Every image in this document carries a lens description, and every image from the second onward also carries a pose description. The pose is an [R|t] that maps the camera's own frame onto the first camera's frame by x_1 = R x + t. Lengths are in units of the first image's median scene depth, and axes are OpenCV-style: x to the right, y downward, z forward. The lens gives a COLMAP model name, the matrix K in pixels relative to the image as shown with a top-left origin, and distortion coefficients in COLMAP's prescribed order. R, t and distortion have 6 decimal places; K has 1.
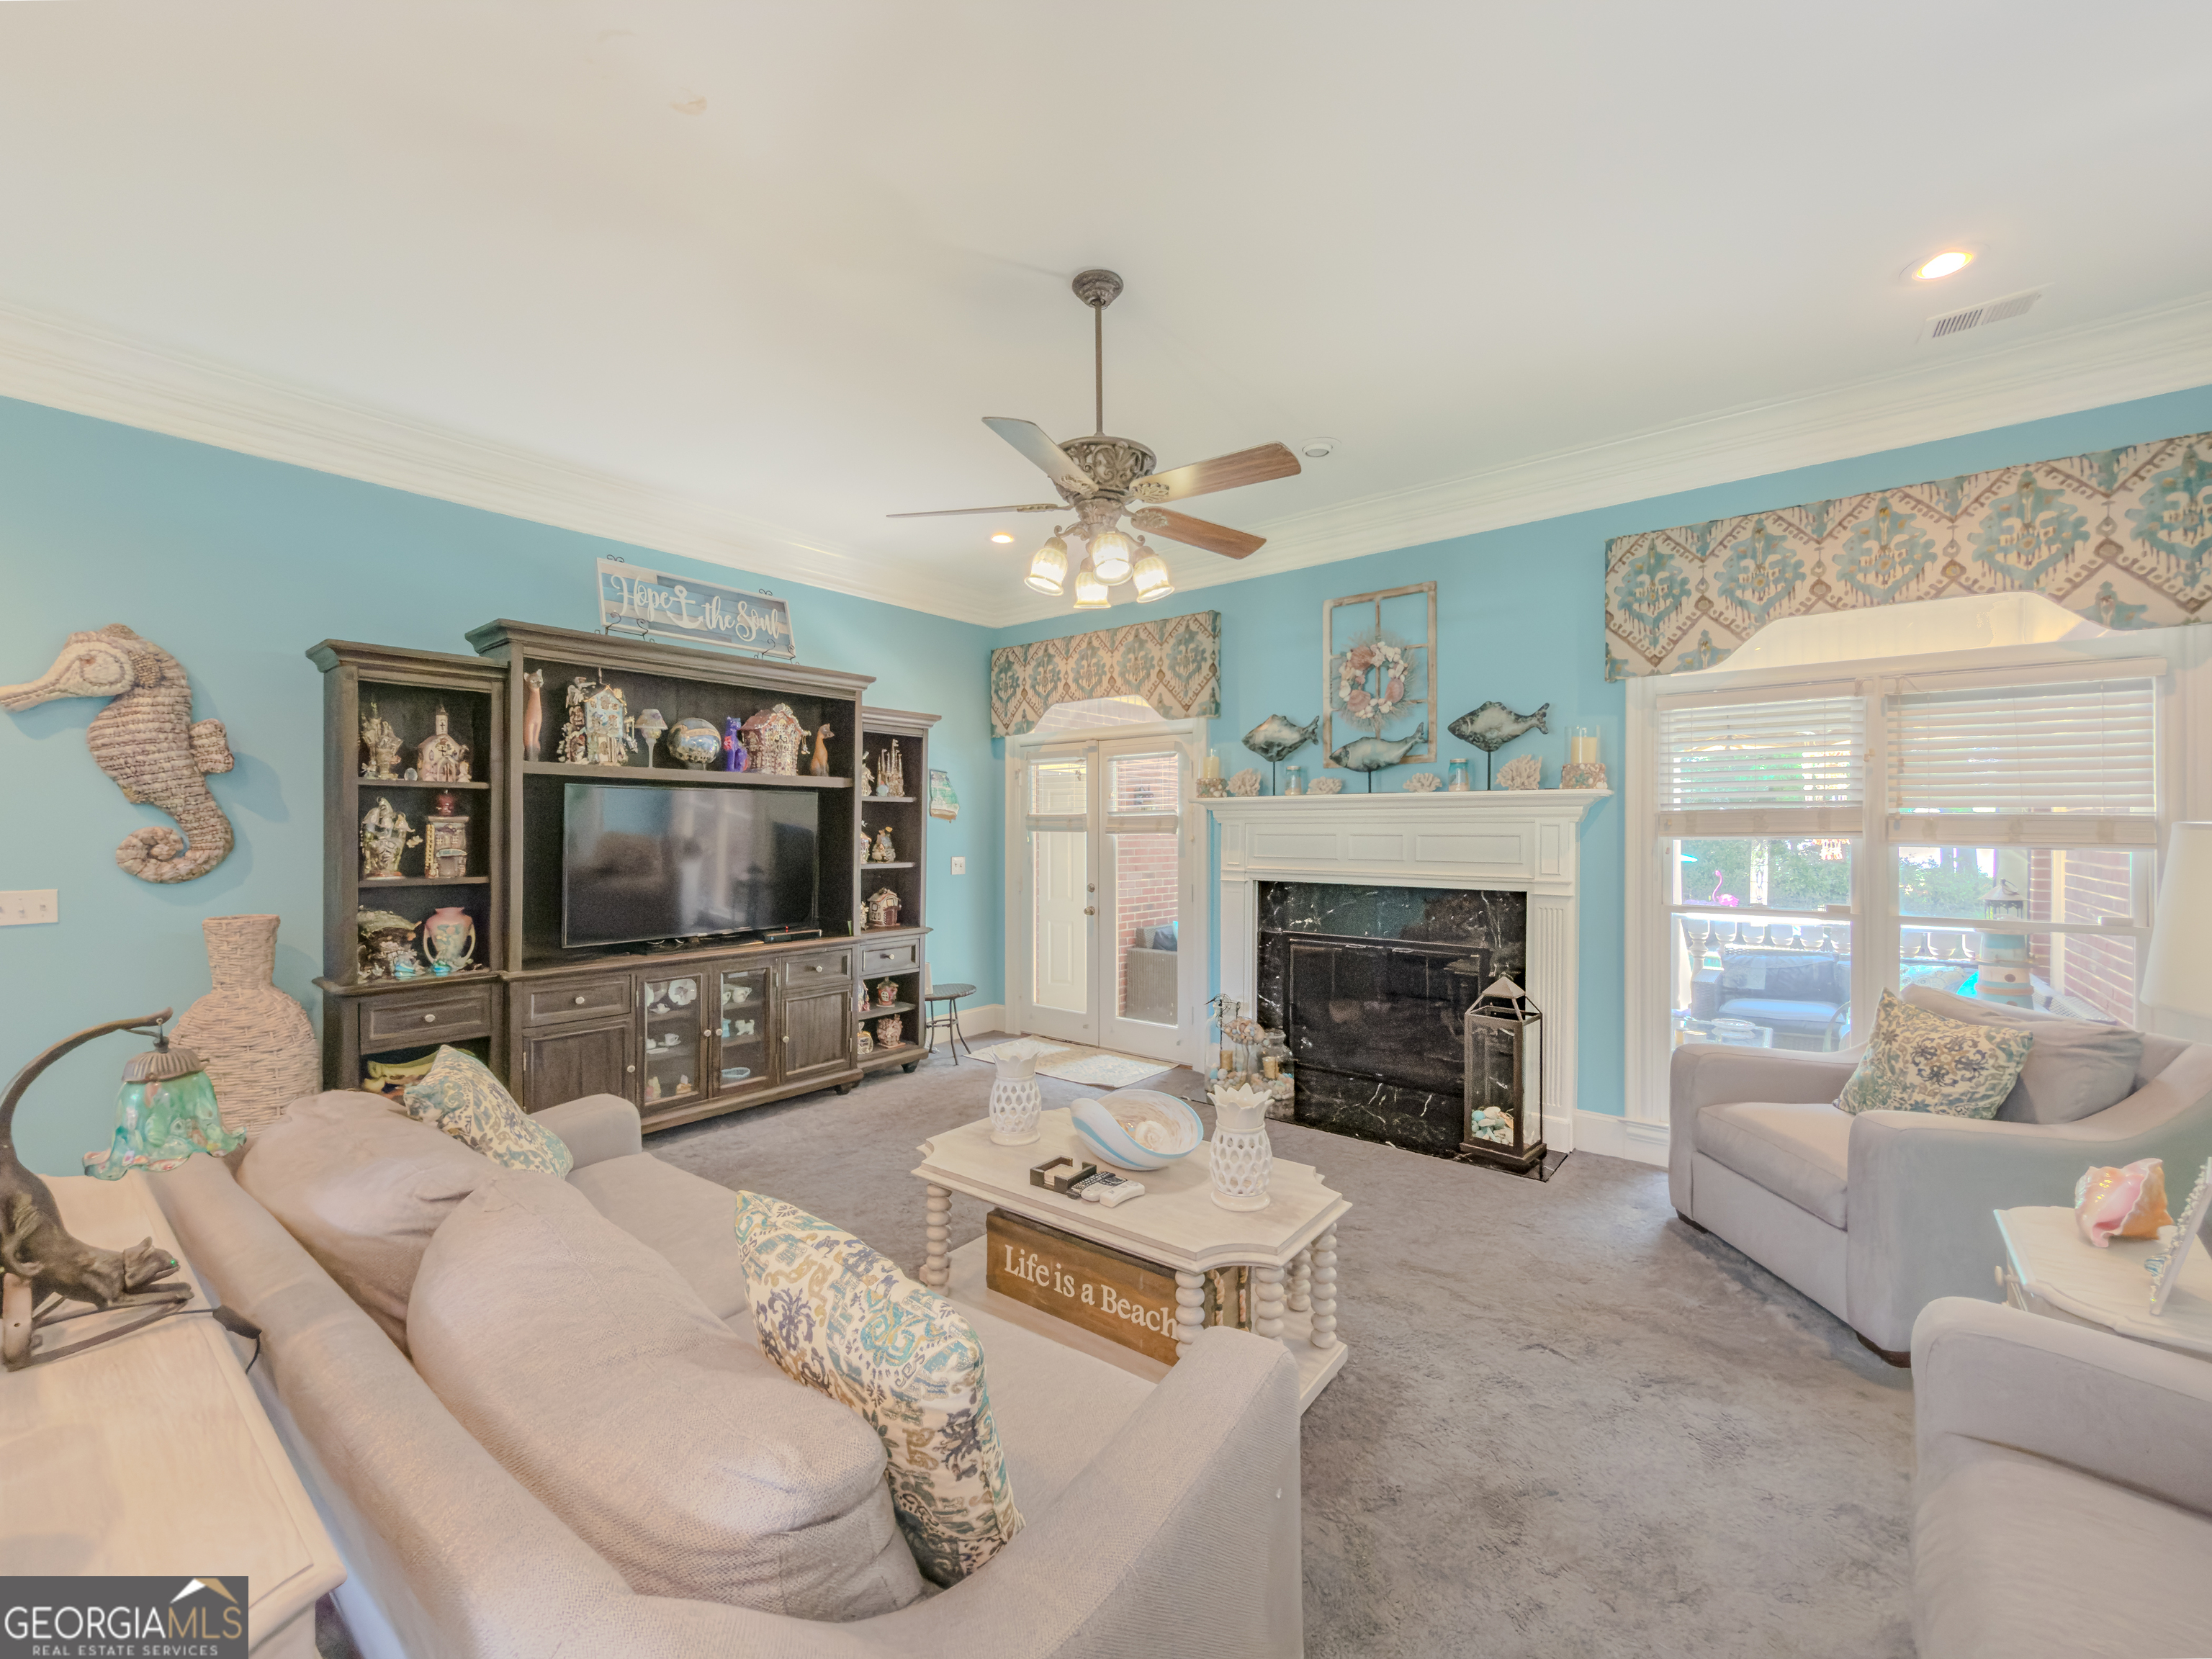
lens RADIAL K [[889.7, 0, 1108.7], [0, 889.7, 832.3], [0, 0, 1]] dist [0.000422, 0.000087]
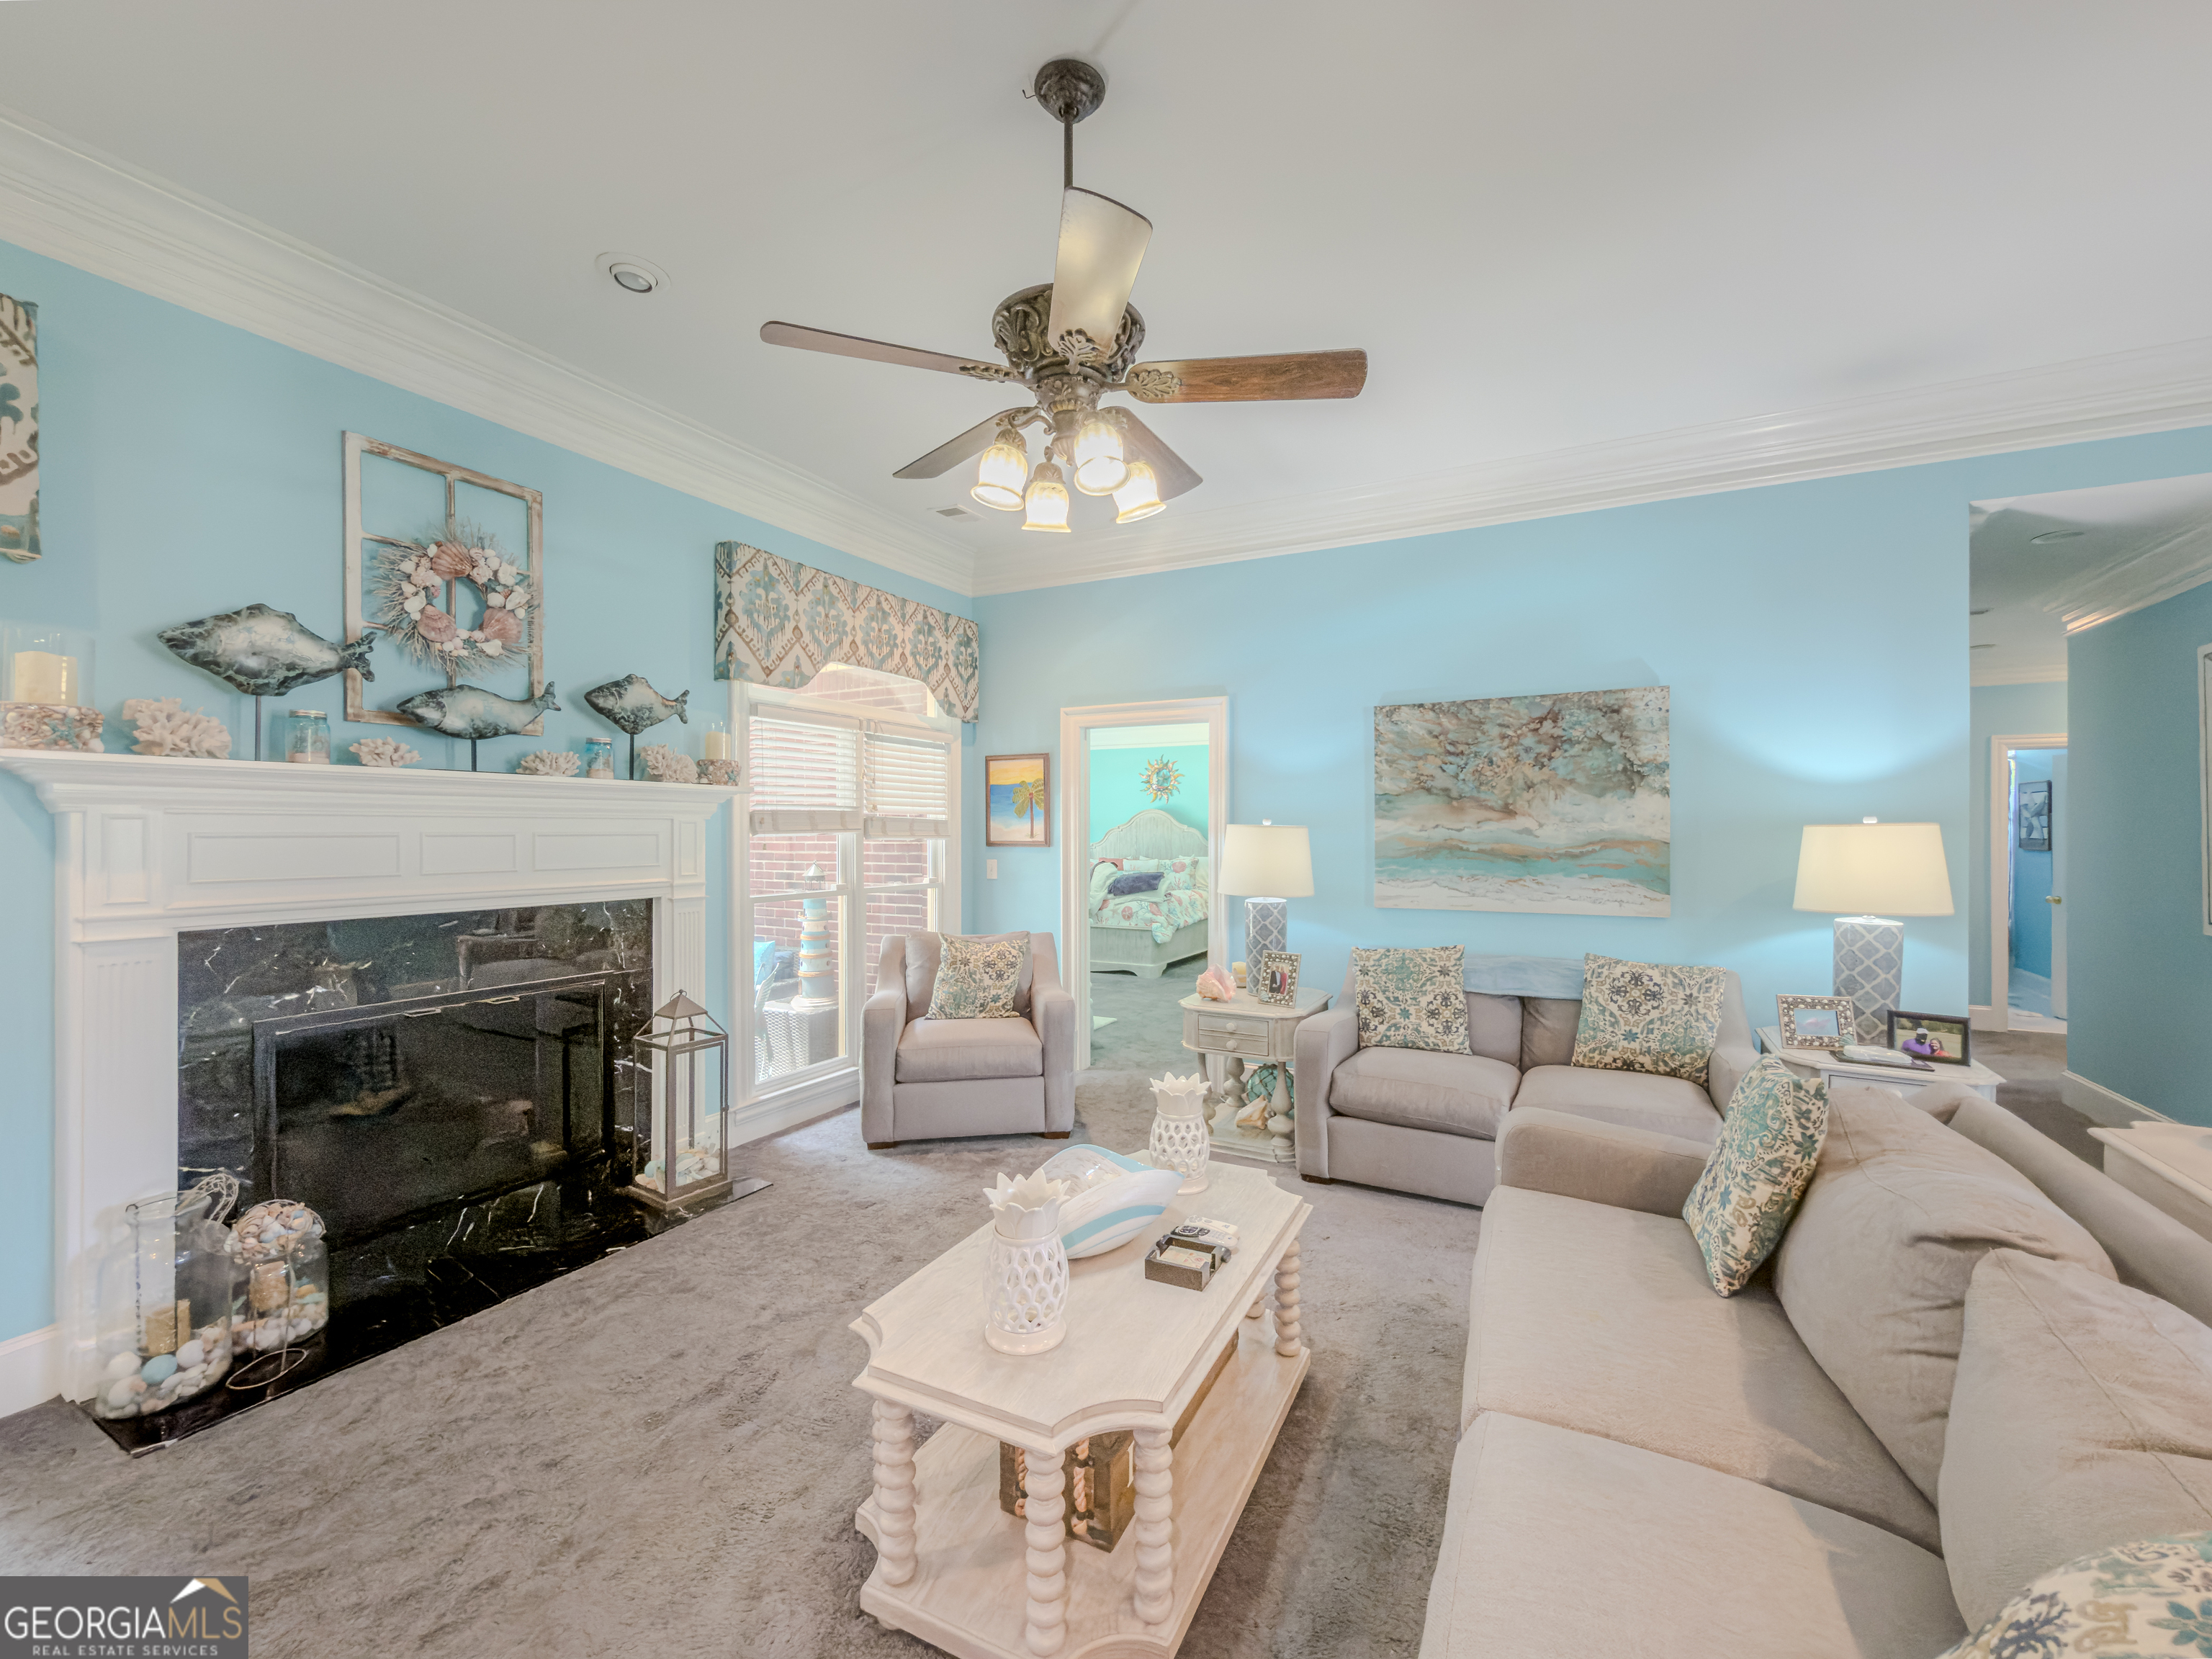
lens RADIAL K [[889.7, 0, 1108.7], [0, 889.7, 832.3], [0, 0, 1]] dist [0.000422, 0.000087]
pose [[-0.174712, -0.004621, 0.984609, -0.509134], [0.002230, 0.999985, 0.005089, -0.001725], [-0.984617, 0.003085, -0.174699, 0.753841]]
